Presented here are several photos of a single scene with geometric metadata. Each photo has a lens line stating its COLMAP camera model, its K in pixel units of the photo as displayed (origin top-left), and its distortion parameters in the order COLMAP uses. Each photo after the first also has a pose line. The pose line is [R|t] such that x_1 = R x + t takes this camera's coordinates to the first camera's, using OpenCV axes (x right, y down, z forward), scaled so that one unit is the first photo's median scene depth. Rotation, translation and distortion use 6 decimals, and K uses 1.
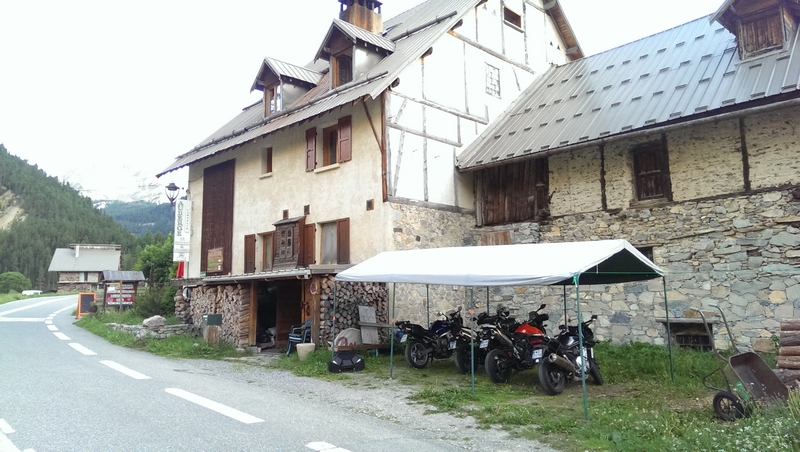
lens RADIAL K [[559.3, 0, 403.9], [0, 559.3, 222.4], [0, 0, 1]] dist [0.064394, -0.094738]
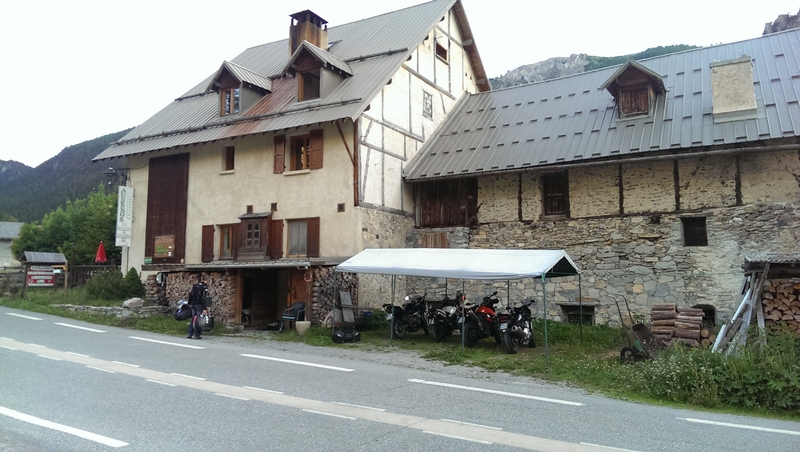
lens RADIAL K [[559.3, 0, 403.9], [0, 559.3, 222.4], [0, 0, 1]] dist [0.064394, -0.094738]
pose [[0.966205, 0.040976, 0.254499, -0.232784], [-0.048059, 0.998609, 0.021675, -0.031740], [-0.253257, -0.033173, 0.966830, -0.196323]]
